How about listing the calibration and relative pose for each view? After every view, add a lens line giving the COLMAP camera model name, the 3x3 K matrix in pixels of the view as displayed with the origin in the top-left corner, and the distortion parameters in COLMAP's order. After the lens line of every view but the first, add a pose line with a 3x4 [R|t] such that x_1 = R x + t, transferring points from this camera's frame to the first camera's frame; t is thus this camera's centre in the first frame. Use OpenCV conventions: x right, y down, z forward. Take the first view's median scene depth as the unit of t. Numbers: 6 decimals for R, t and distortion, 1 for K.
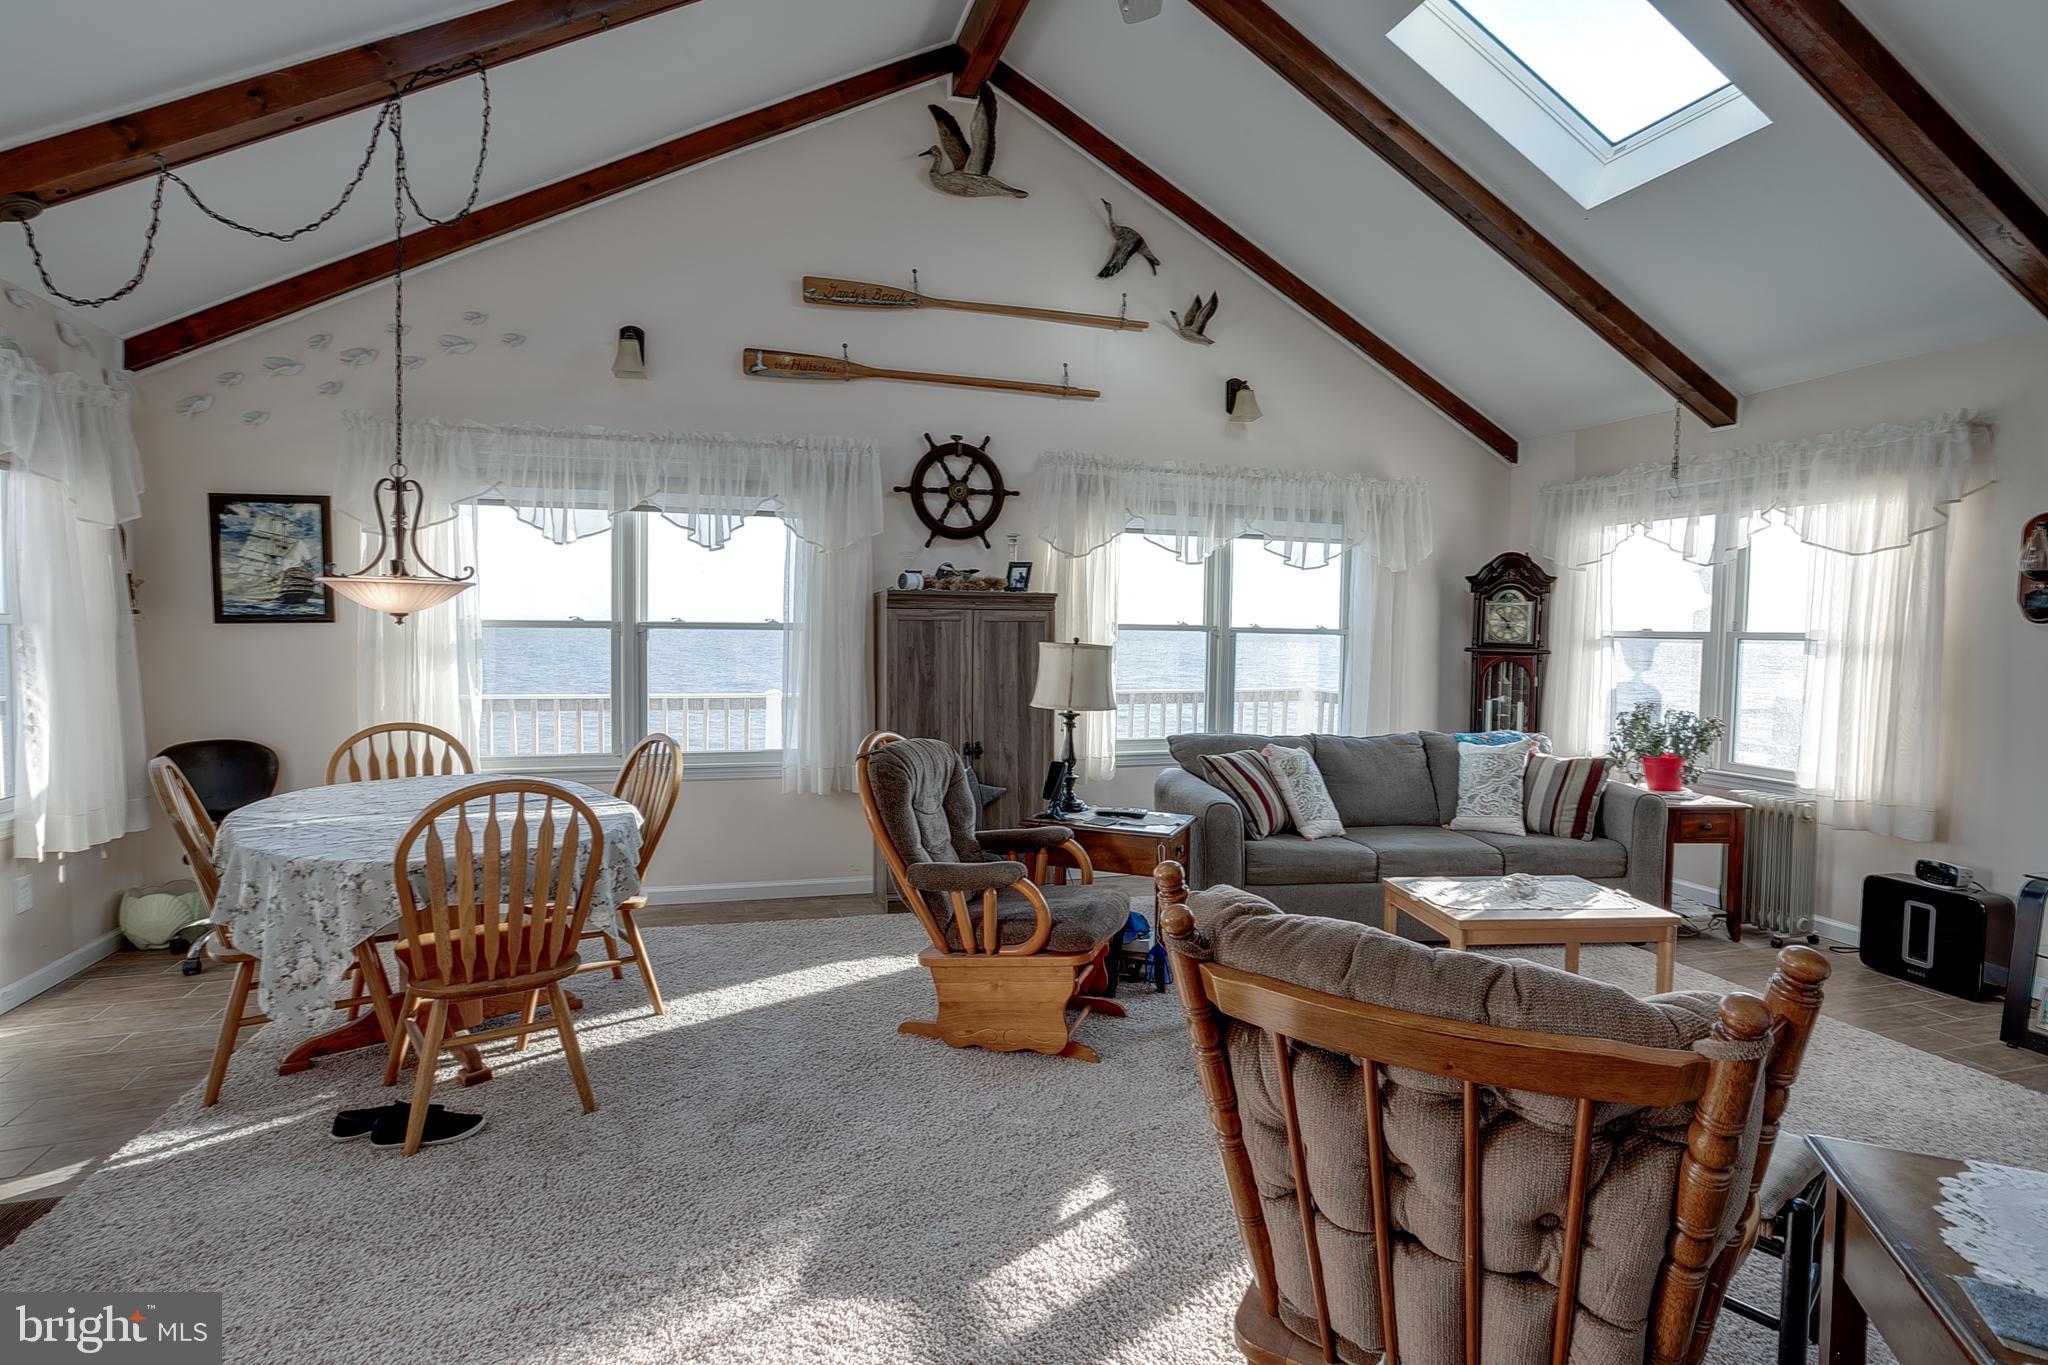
lens RADIAL K [[995.6, 0, 1002.2], [0, 995.6, 665.1], [0, 0, 1]] dist [-0.060837, 0.043855]
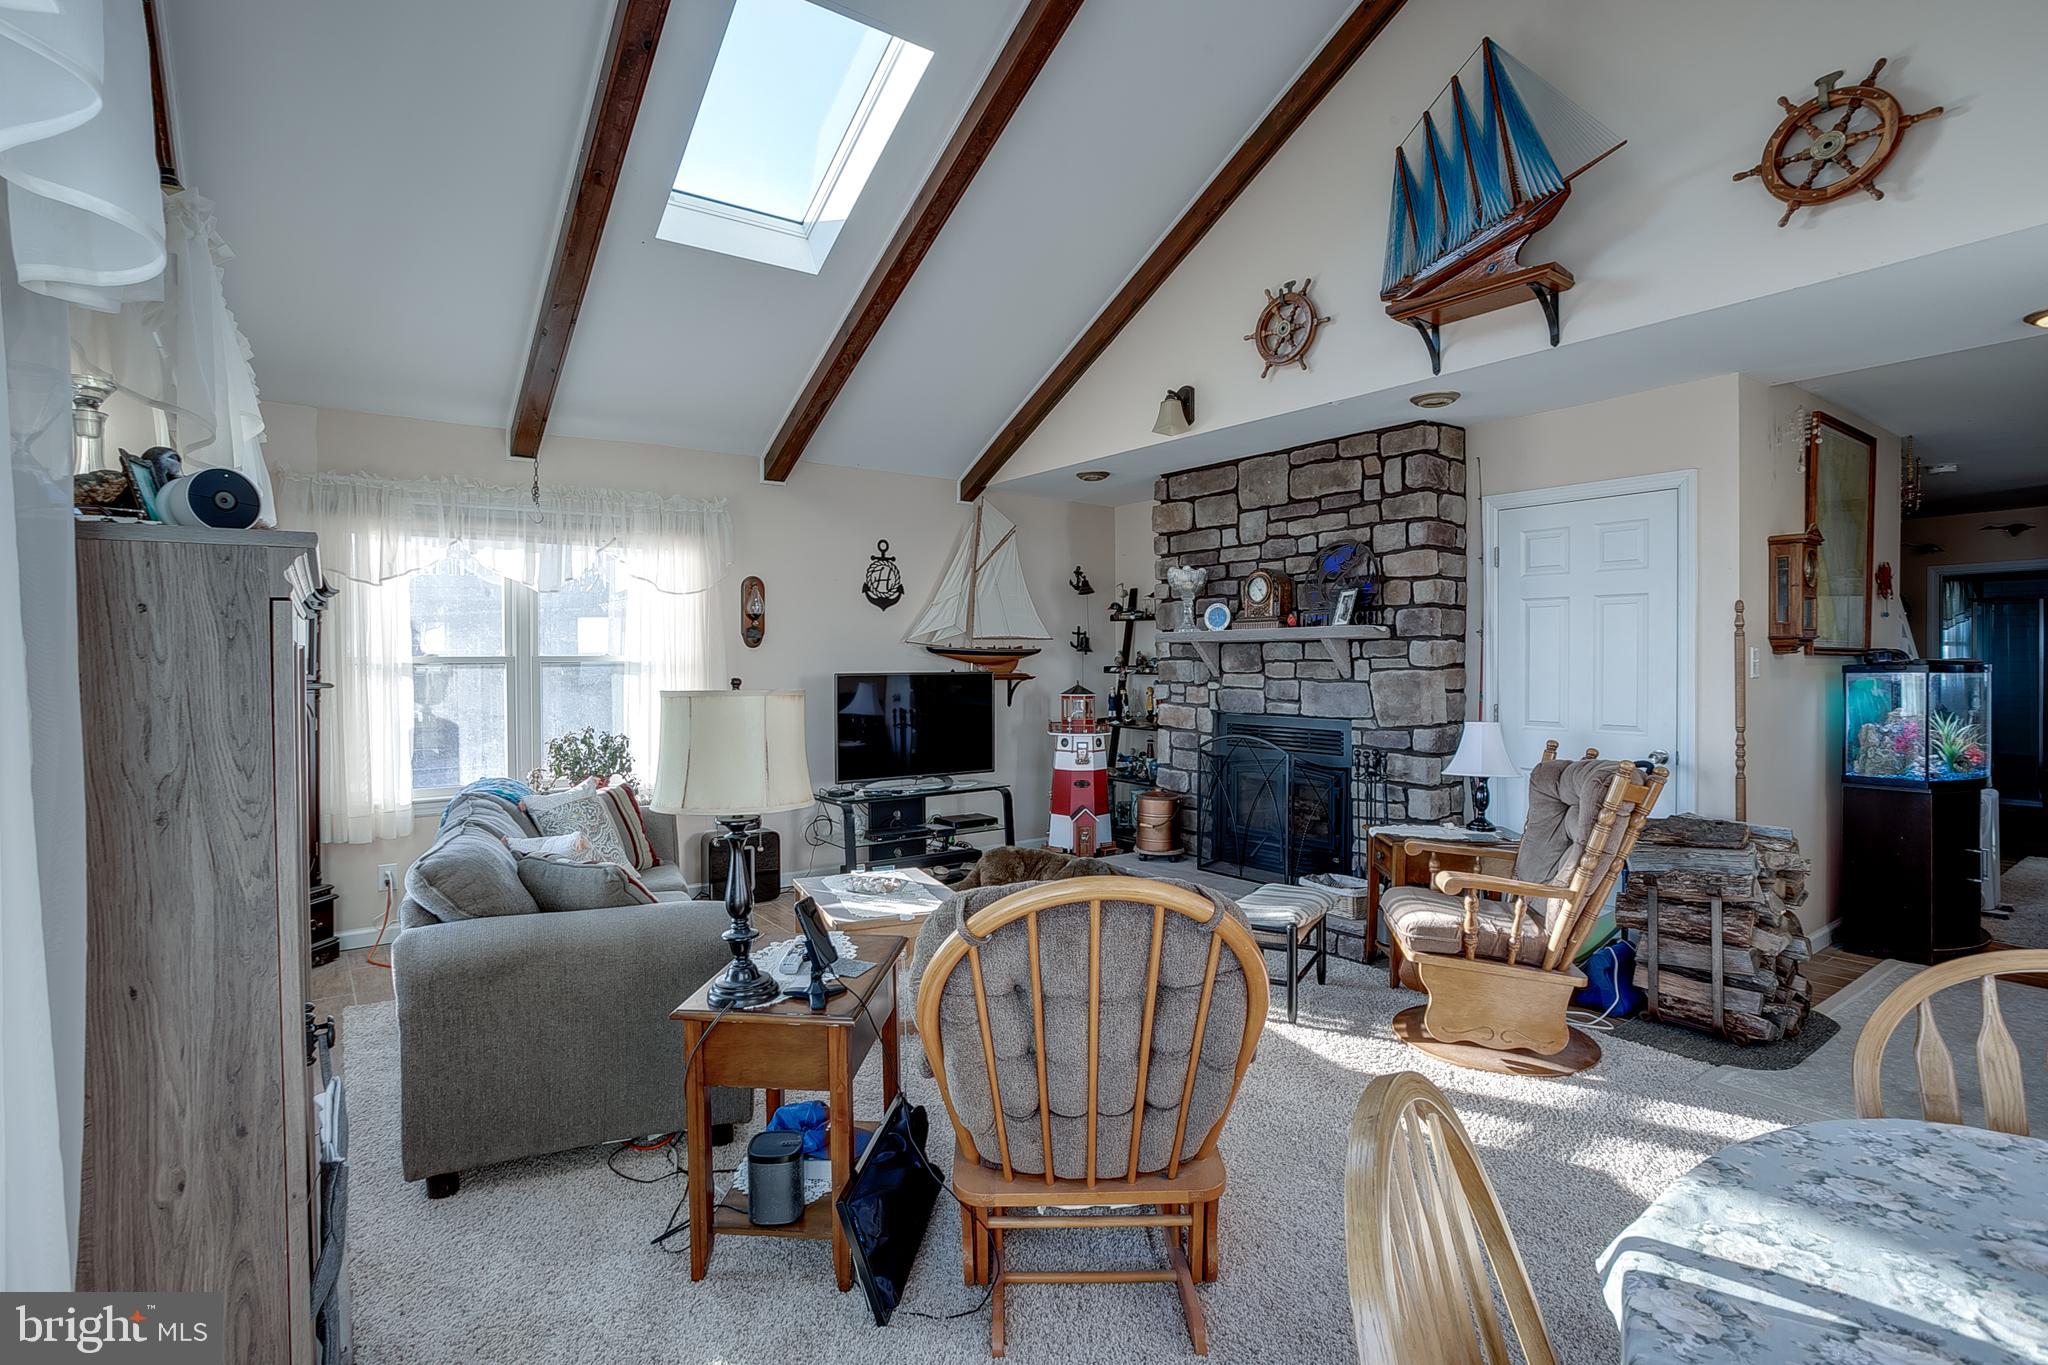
lens RADIAL K [[995.6, 0, 1002.2], [0, 995.6, 665.1], [0, 0, 1]] dist [-0.060837, 0.043855]
pose [[-0.323426, -0.020304, 0.946036, -0.395404], [0.041399, 0.998509, 0.035583, -0.039445], [-0.945348, 0.050674, -0.322103, 0.830989]]
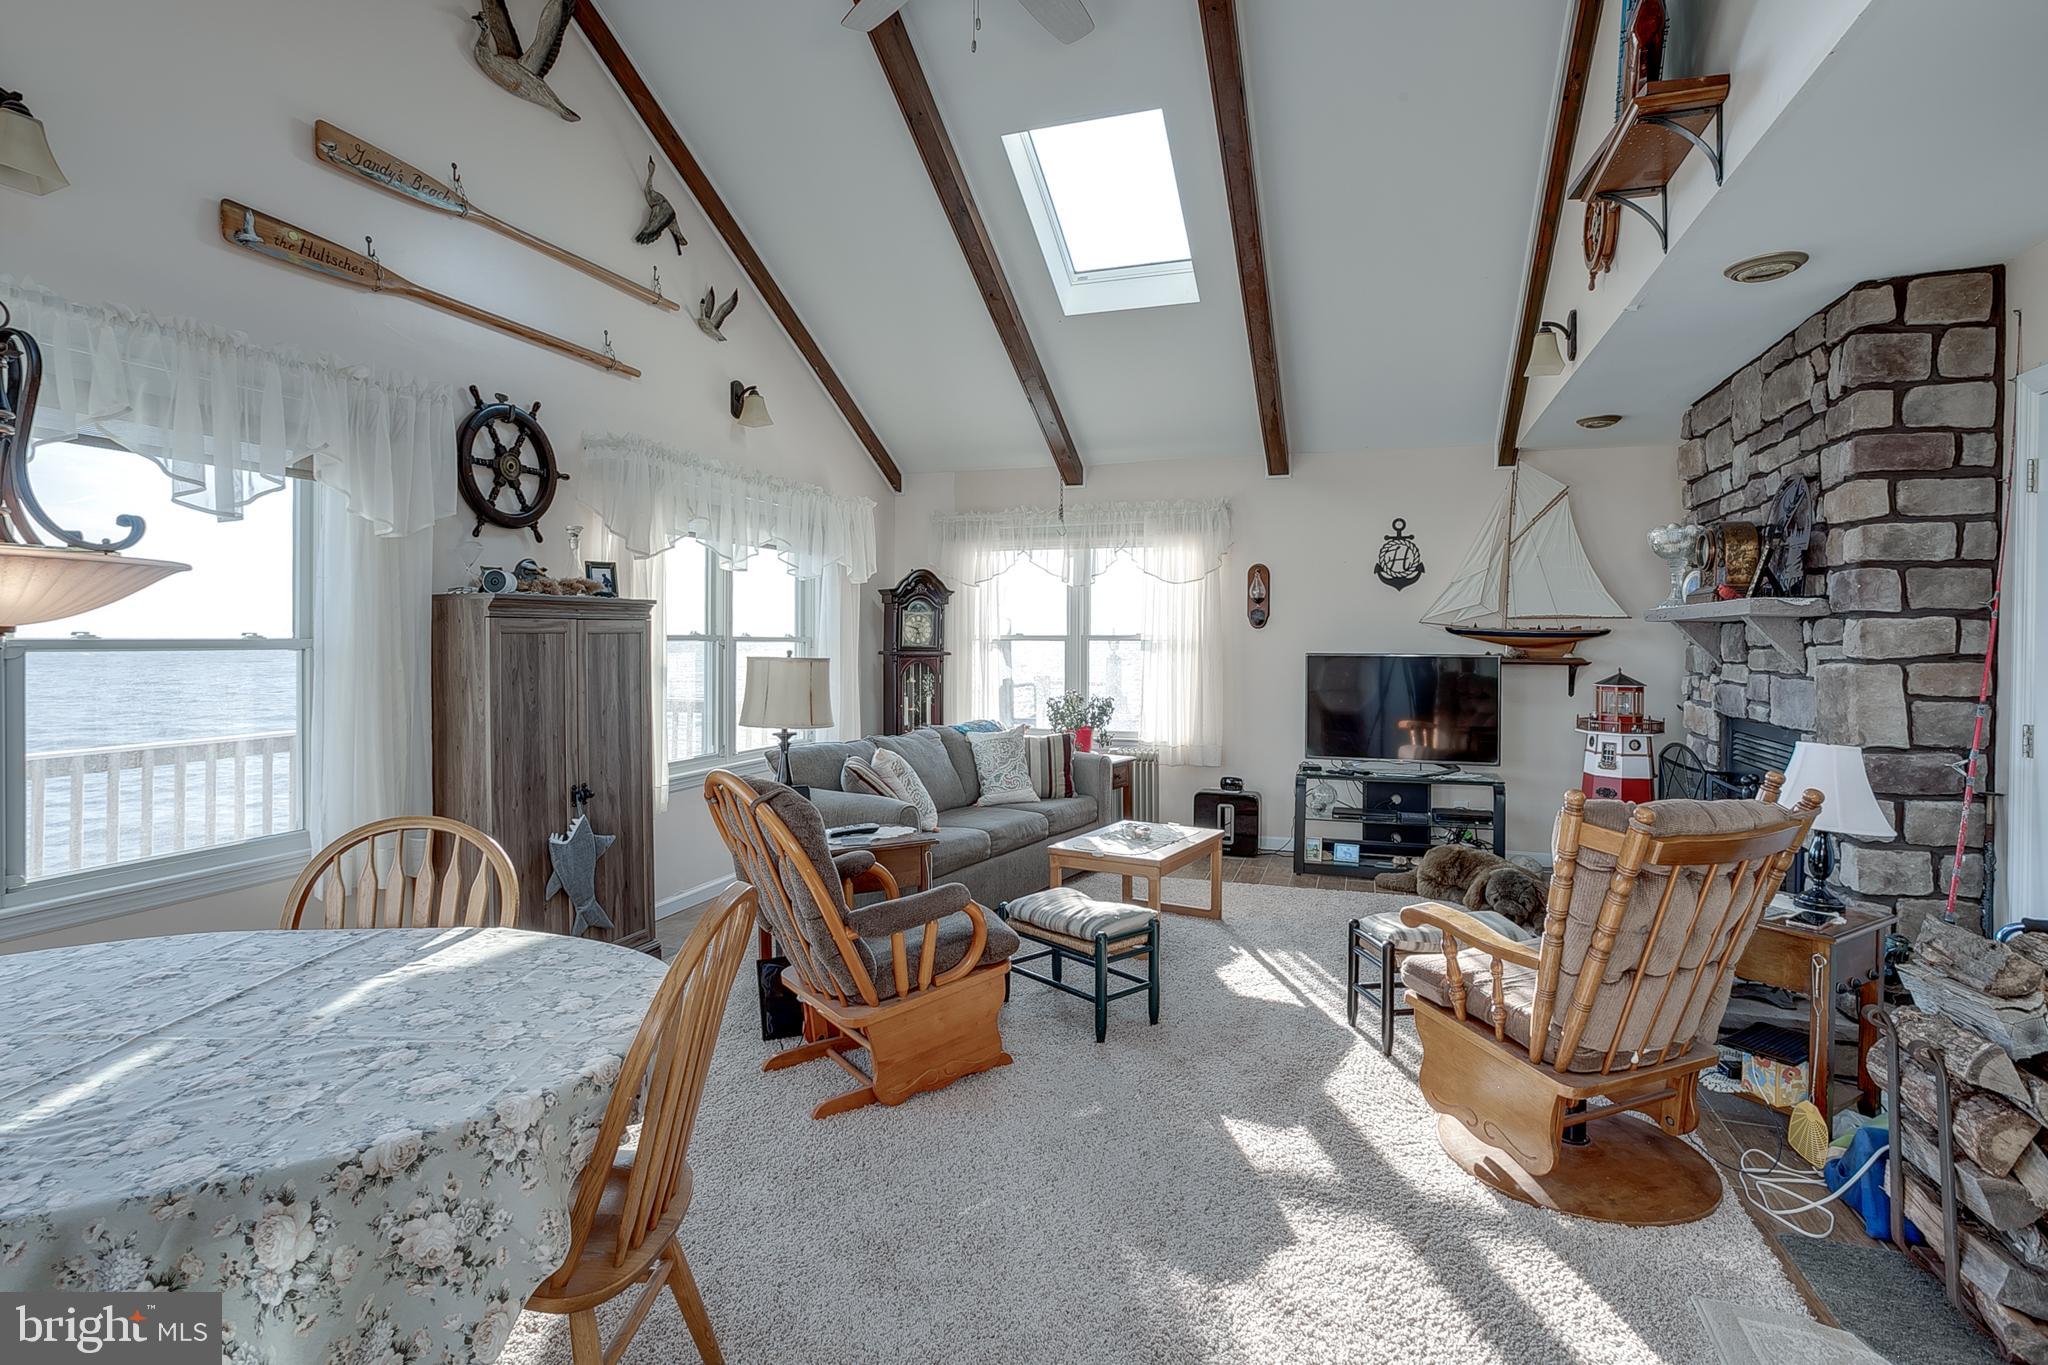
lens RADIAL K [[1028.5, 0, 1021.5], [0, 1028.5, 629.7], [0, 0, 1]] dist [-0.055302, 0.051135]
pose [[0.584696, -0.007205, 0.811221, -0.457993], [0.041001, 0.998945, -0.020680, -0.014477], [-0.810216, 0.045352, 0.584374, 0.215921]]
